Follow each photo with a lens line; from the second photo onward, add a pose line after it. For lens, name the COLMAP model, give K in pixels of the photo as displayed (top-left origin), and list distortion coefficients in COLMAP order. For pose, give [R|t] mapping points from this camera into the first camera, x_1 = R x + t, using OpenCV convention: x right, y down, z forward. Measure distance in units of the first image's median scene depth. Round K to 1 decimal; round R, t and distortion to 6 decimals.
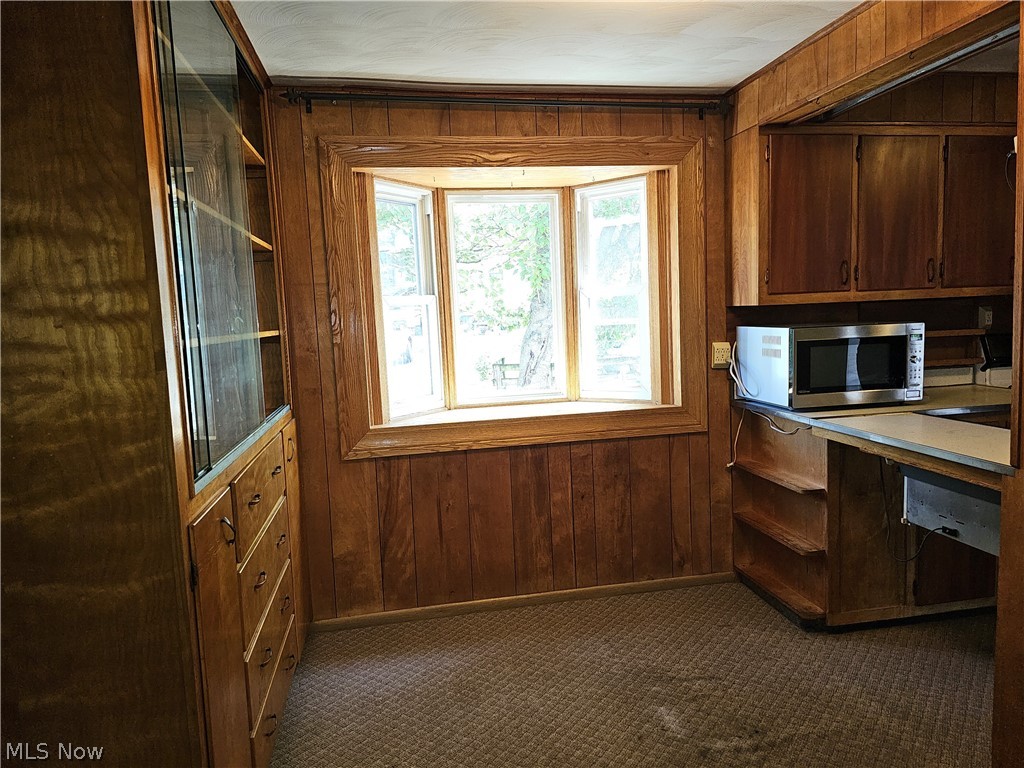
lens RADIAL K [[693.1, 0, 515.2], [0, 693.1, 384.4], [0, 0, 1]] dist [0.062094, -0.055376]
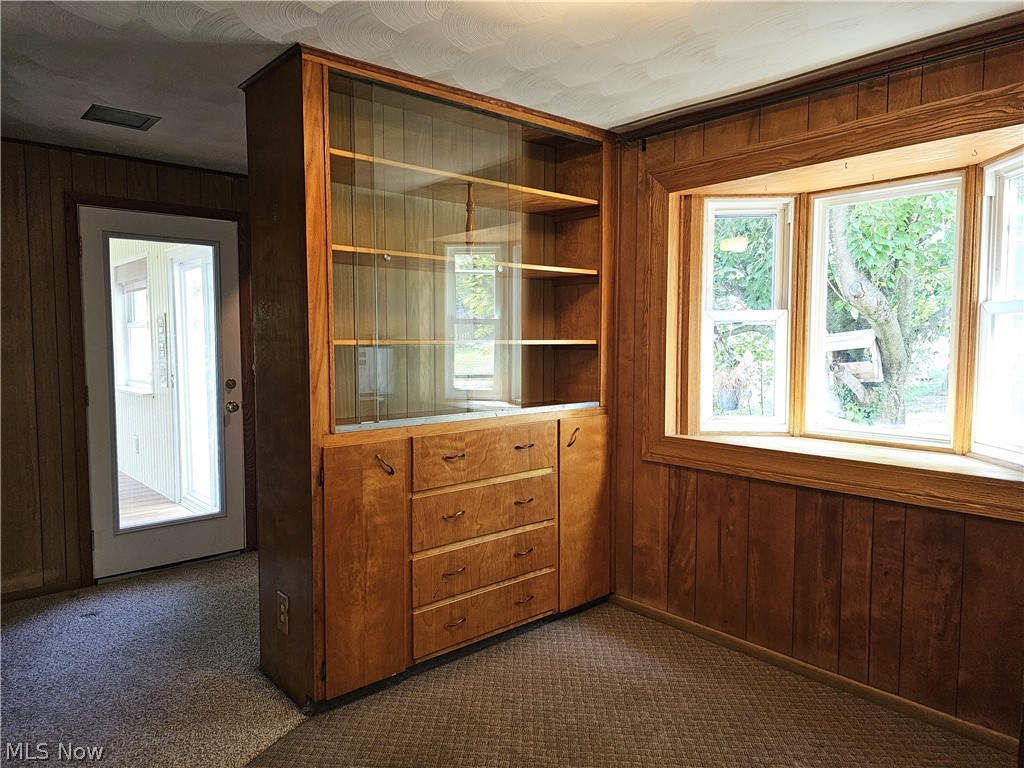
lens RADIAL K [[693.1, 0, 510.0], [0, 693.1, 384.8], [0, 0, 1]] dist [0.062094, -0.055376]
pose [[0.502668, 0.102160, -0.858422, 0.556495], [-0.108343, 0.992608, 0.054687, -0.044915], [0.857663, 0.065515, 0.510021, 0.237981]]
